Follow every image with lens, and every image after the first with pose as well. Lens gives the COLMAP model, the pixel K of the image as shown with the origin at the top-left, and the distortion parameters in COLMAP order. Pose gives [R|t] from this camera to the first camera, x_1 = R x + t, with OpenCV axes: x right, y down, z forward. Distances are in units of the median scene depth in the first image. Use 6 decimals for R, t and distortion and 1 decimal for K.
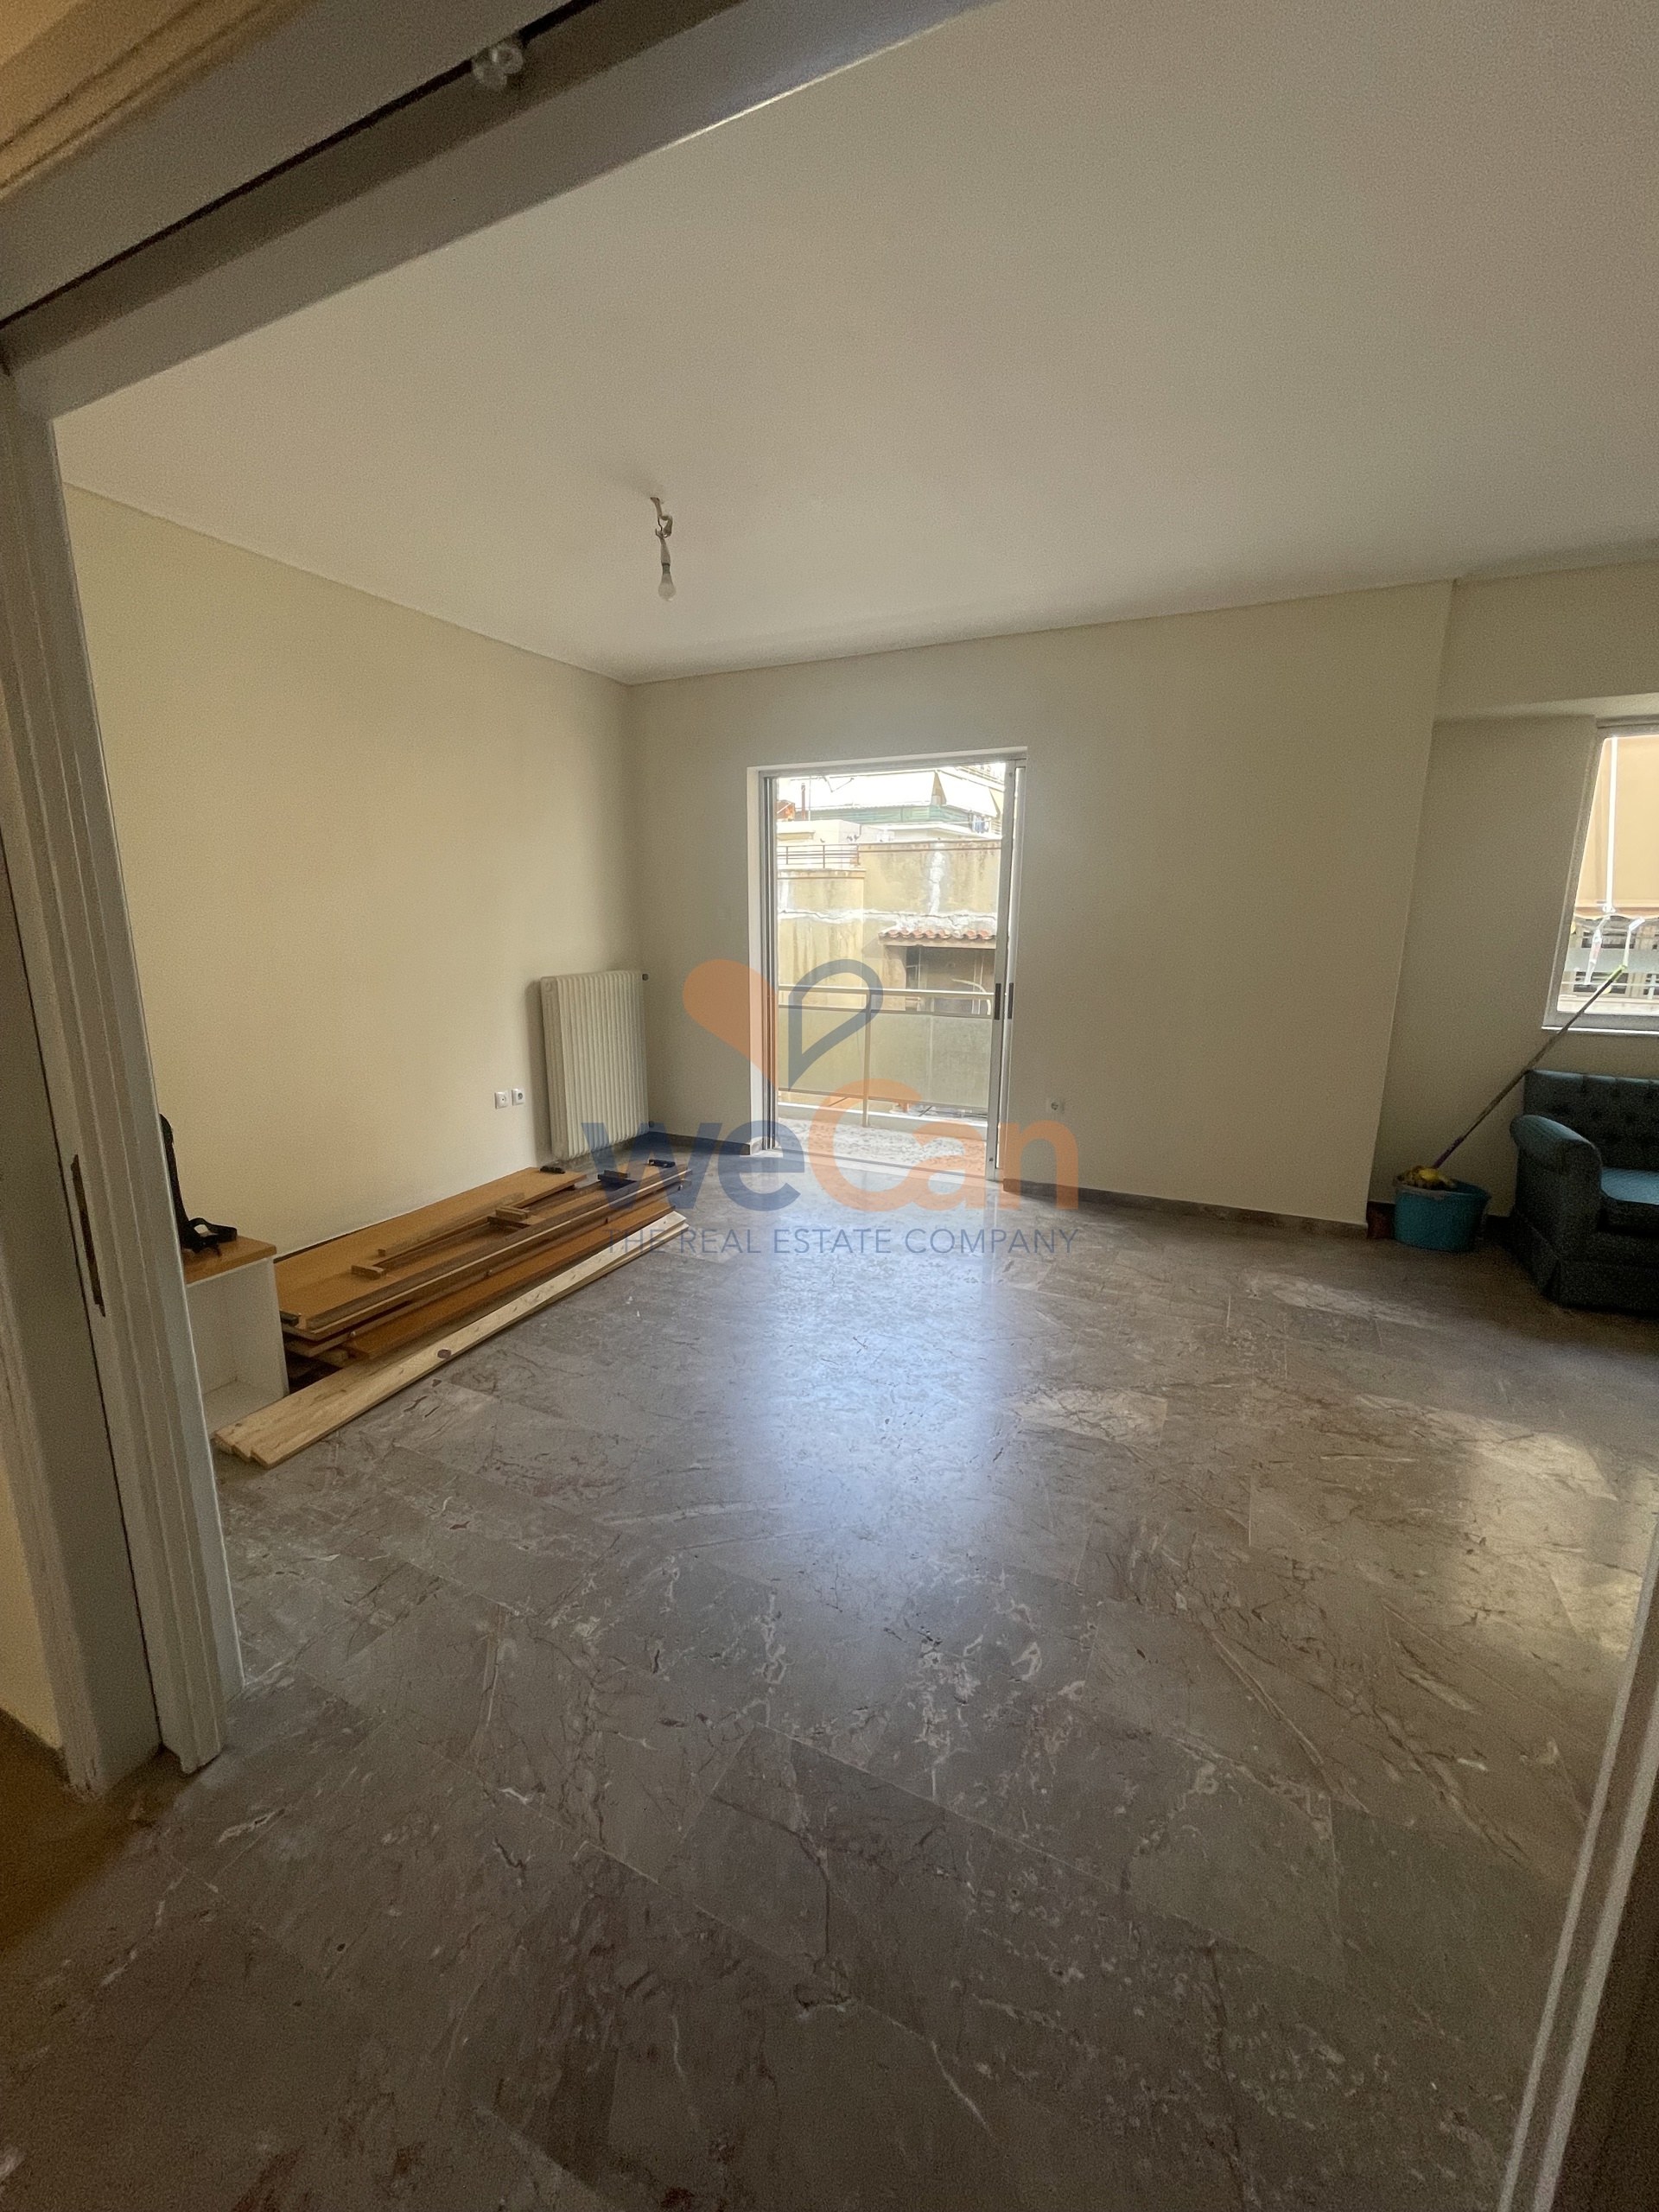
lens RADIAL K [[888.4, 0, 820.8], [0, 888.4, 1099.0], [0, 0, 1]] dist [-0.005716, 0.002901]
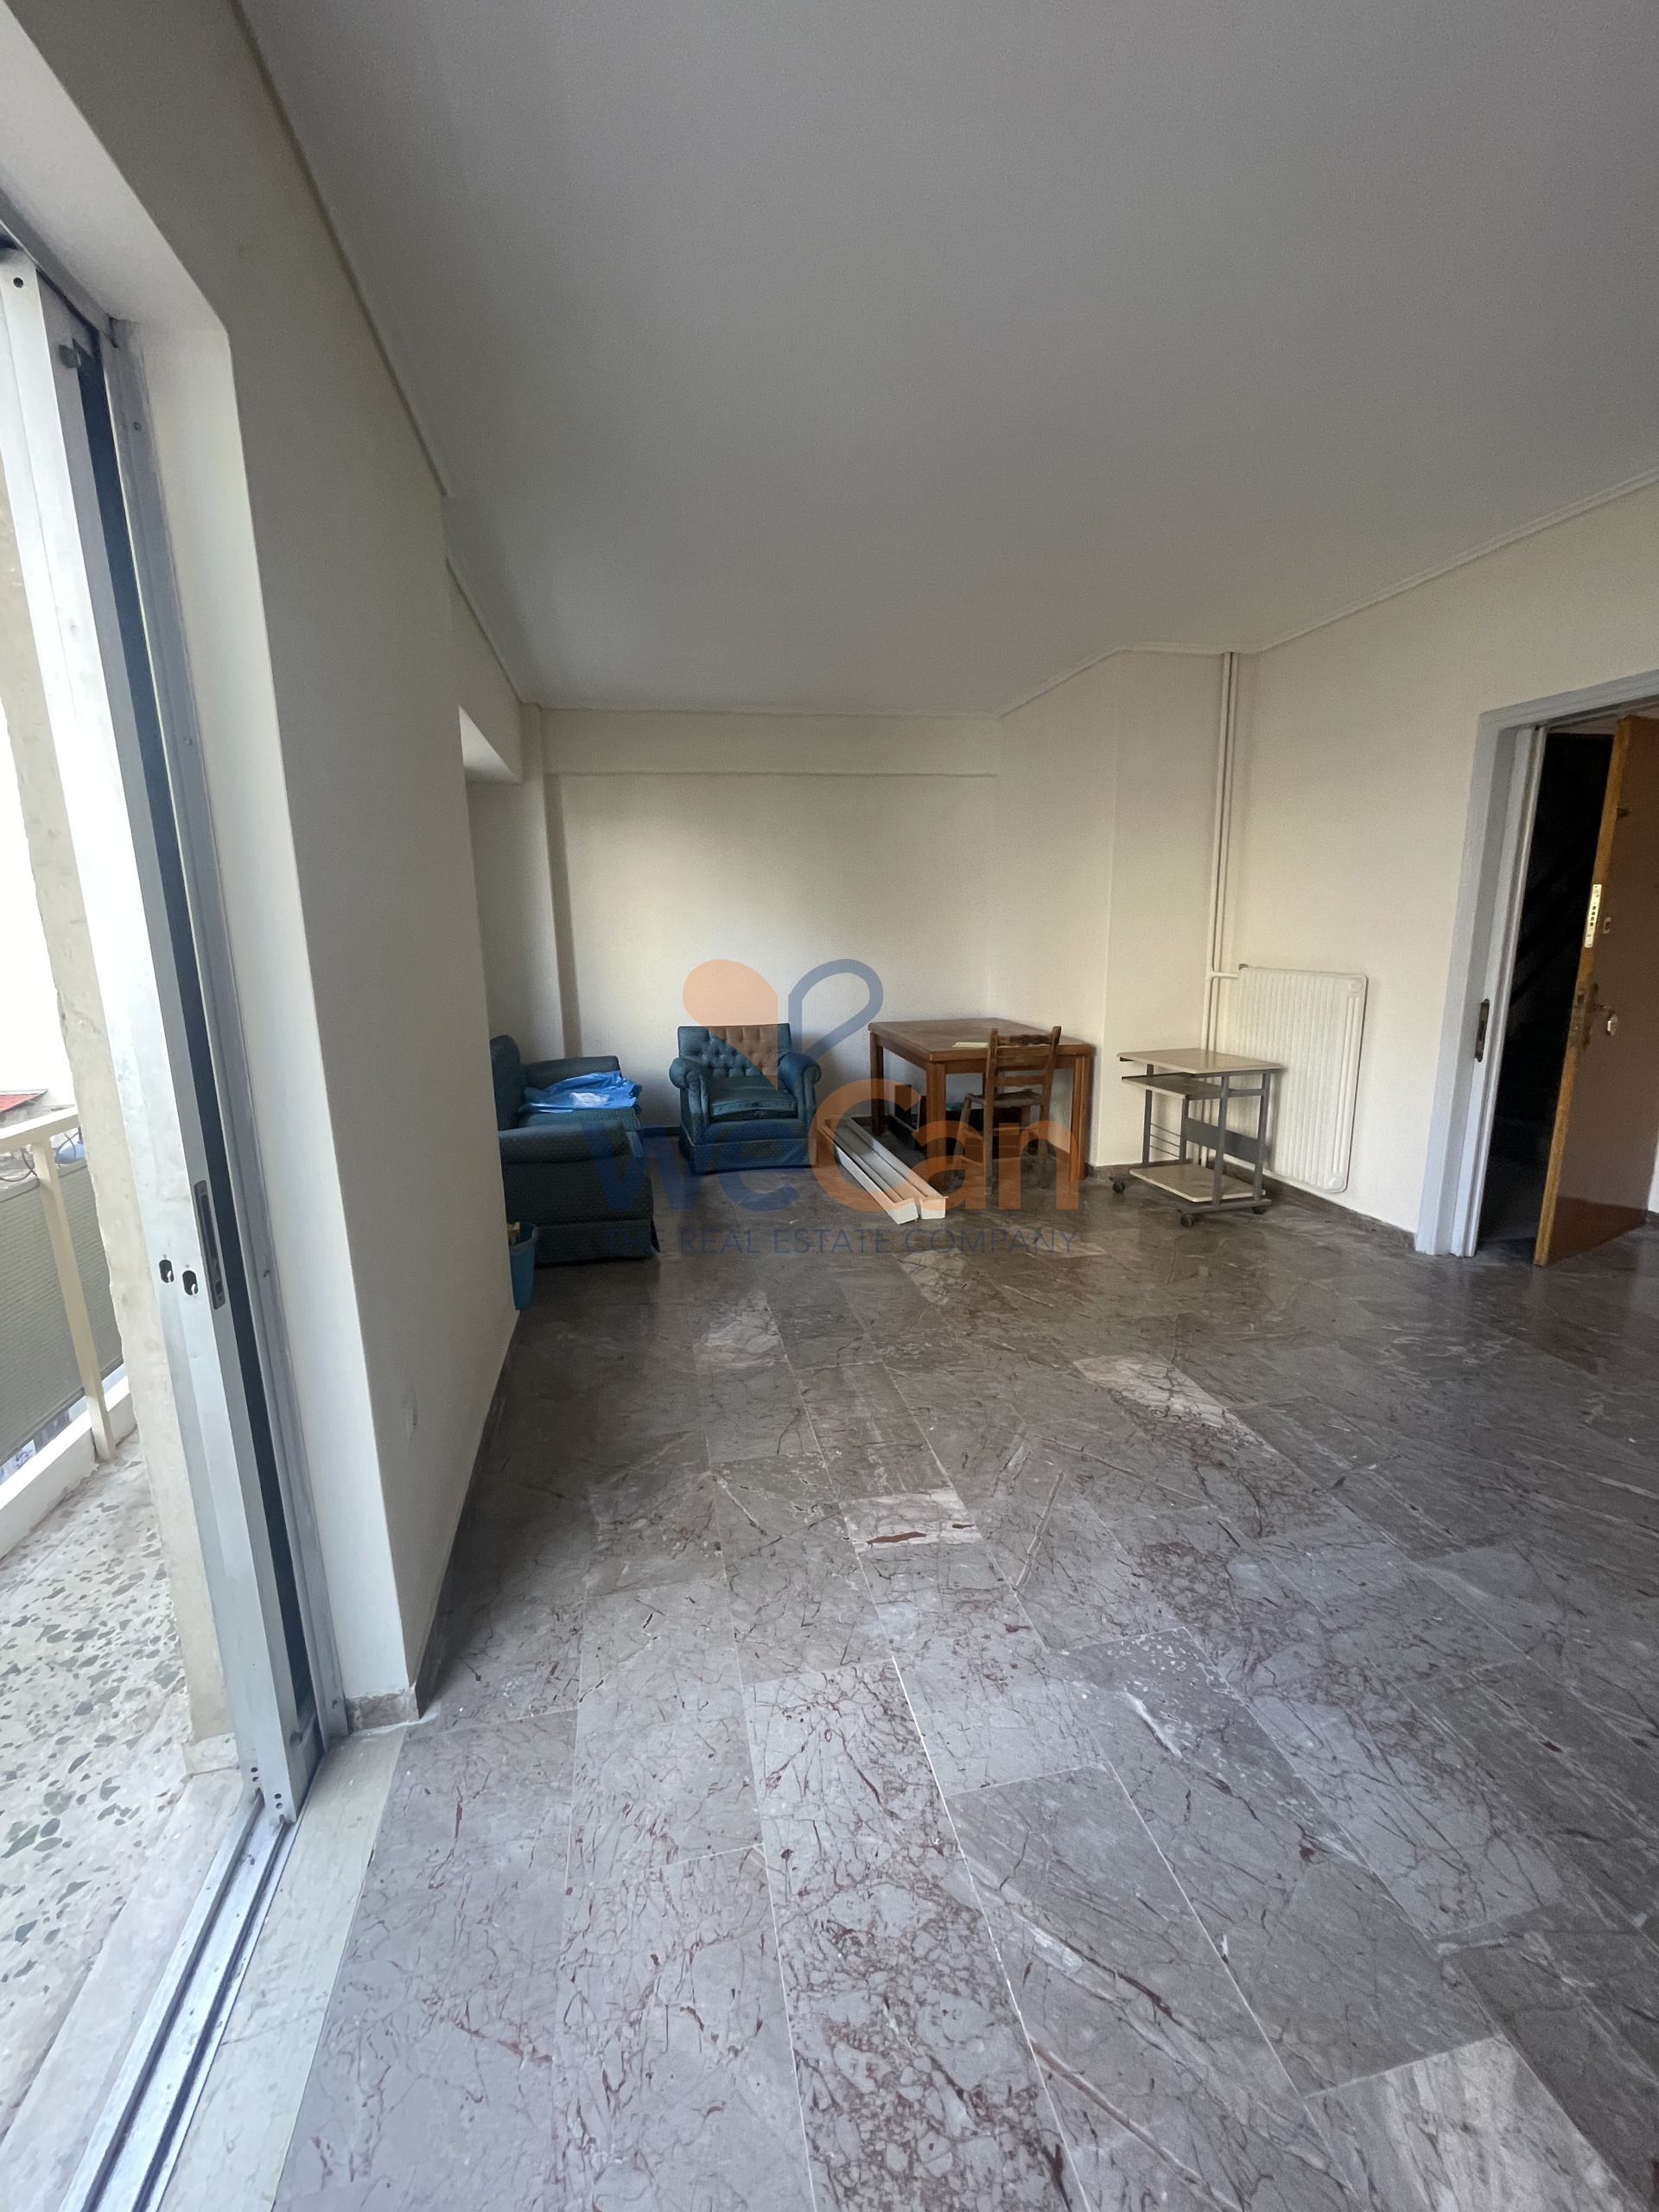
lens RADIAL K [[888.4, 0, 817.1], [0, 888.4, 1093.7], [0, 0, 1]] dist [-0.005716, 0.002901]
pose [[-0.615678, -0.142274, 0.775047, -0.222974], [0.174958, 0.934335, 0.310497, -0.376594], [-0.768329, 0.326767, -0.550357, 1.821298]]
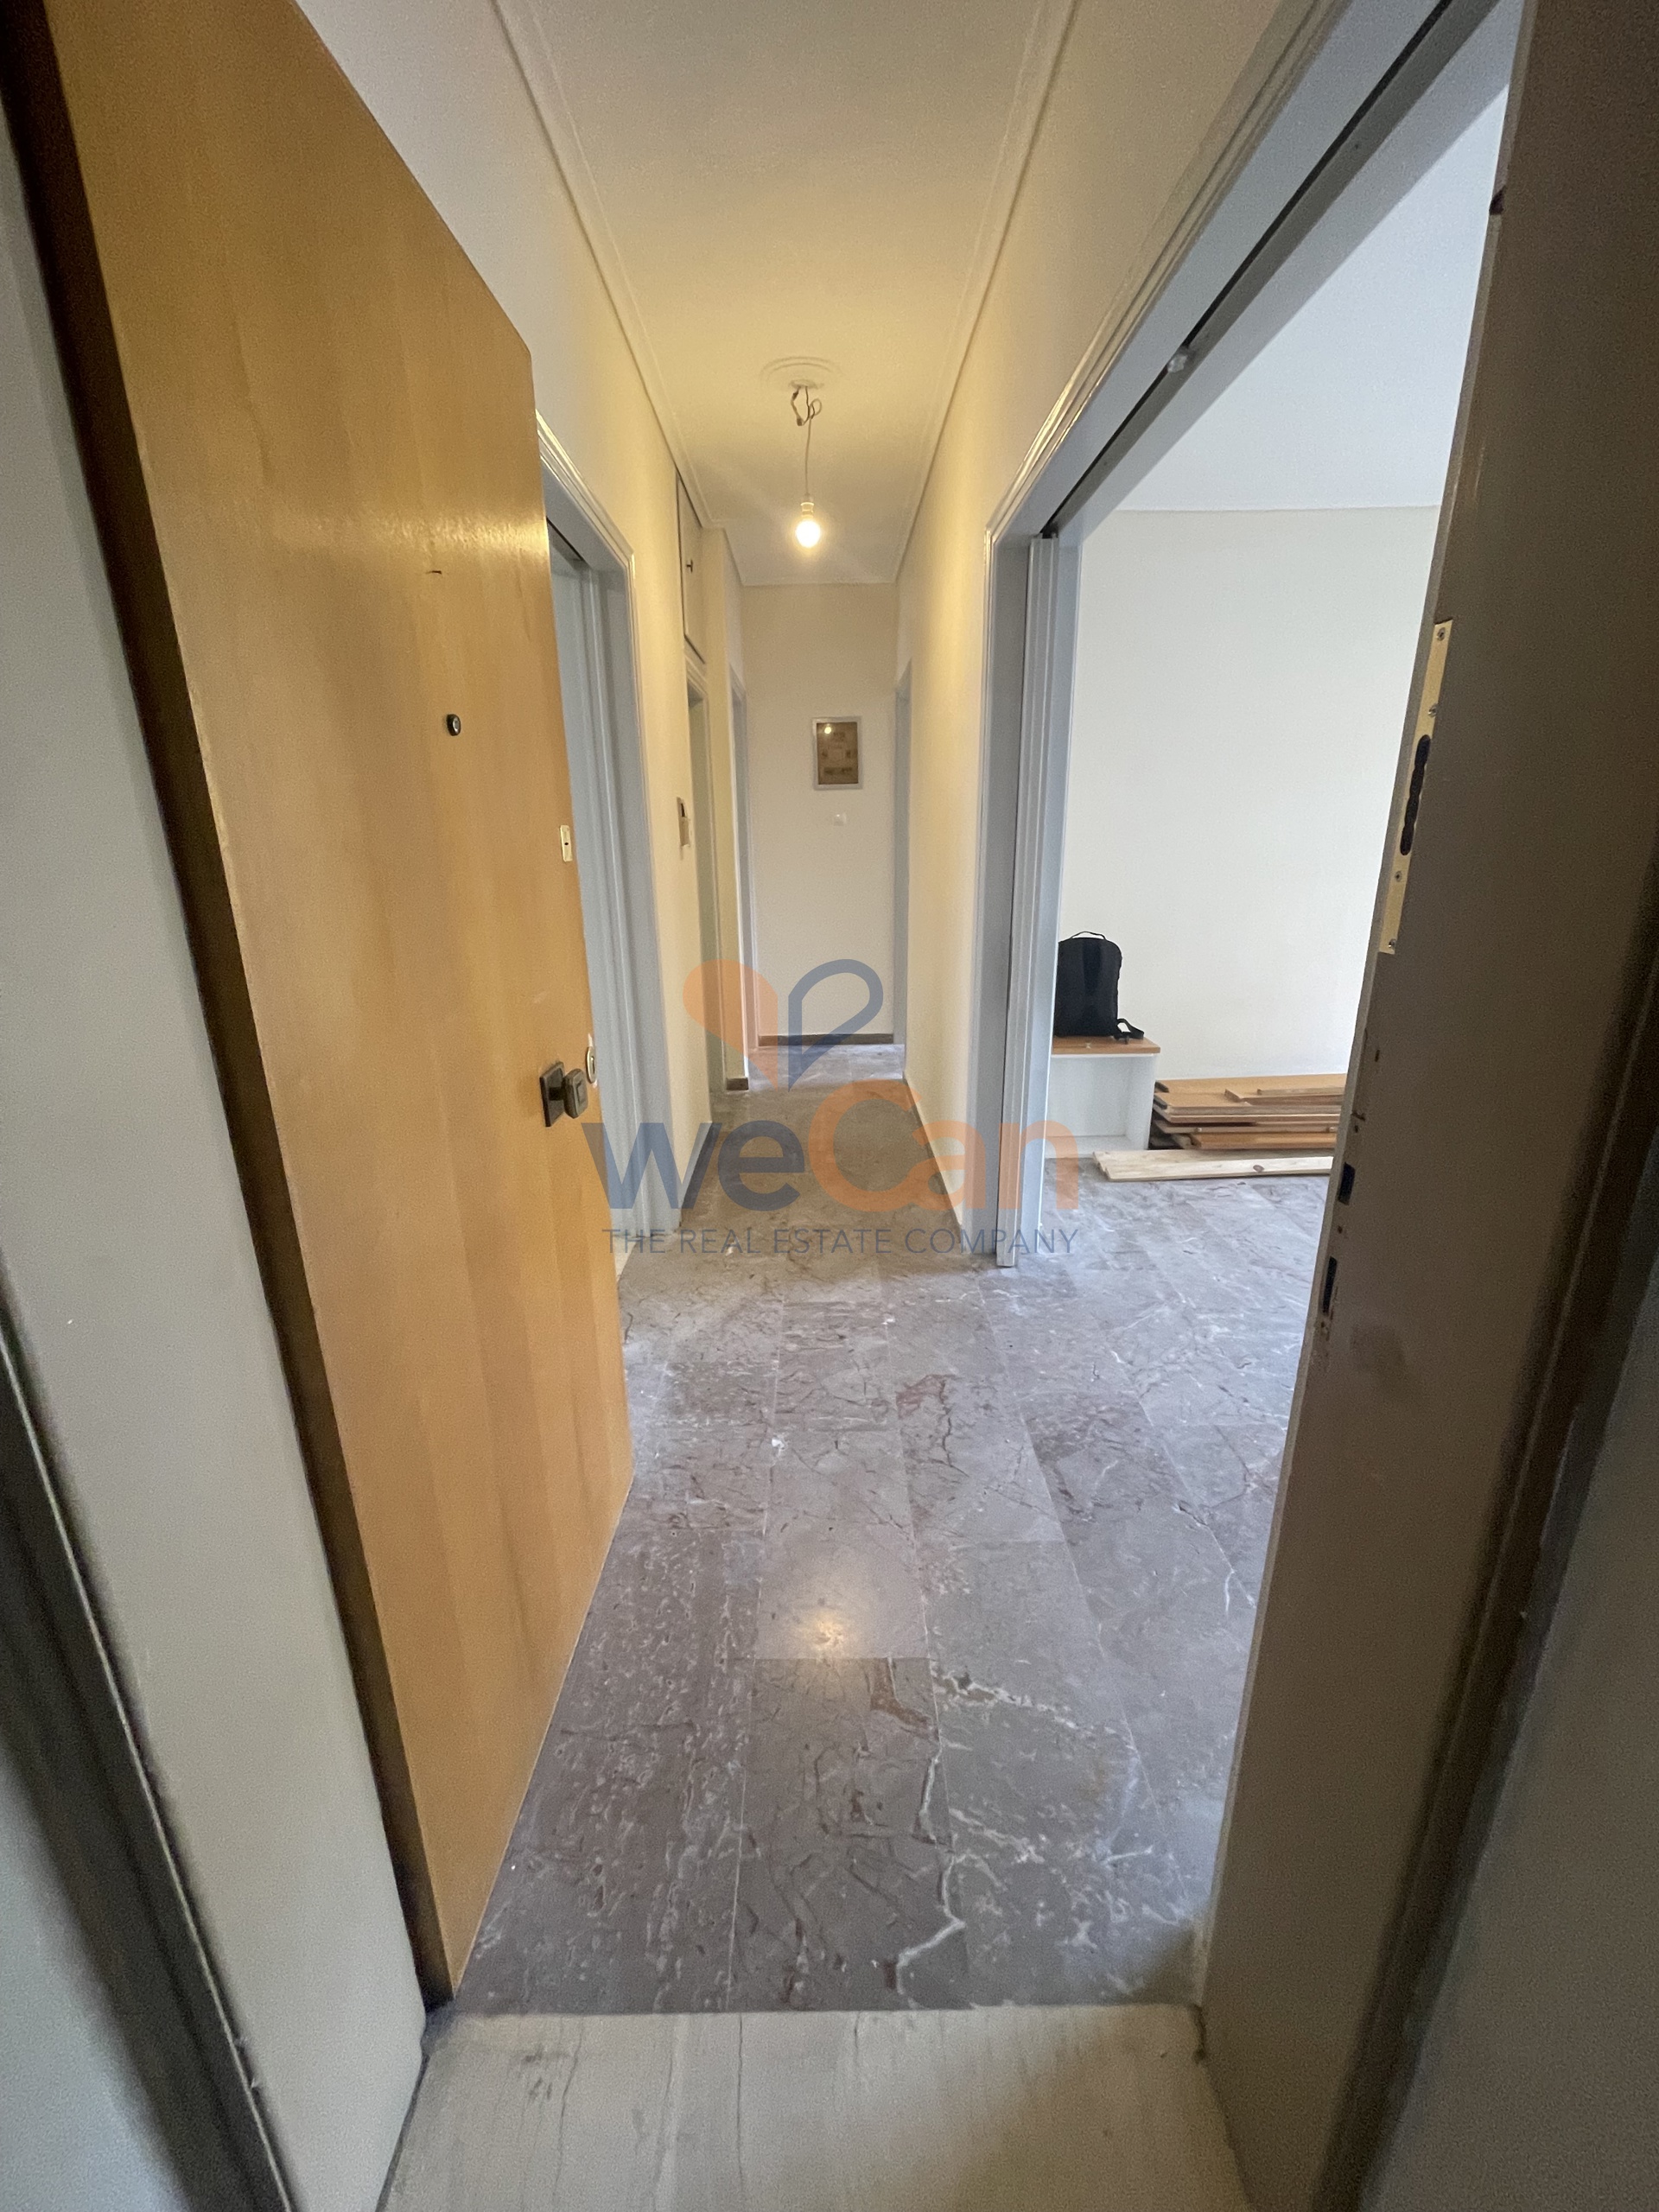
lens RADIAL K [[888.4, 0, 816.1], [0, 888.4, 1094.3], [0, 0, 1]] dist [-0.005716, 0.002901]
pose [[0.438357, 0.246603, -0.864309, 0.405197], [-0.165756, 0.967311, 0.191924, 0.054240], [0.883385, 0.059133, 0.464903, -0.160362]]
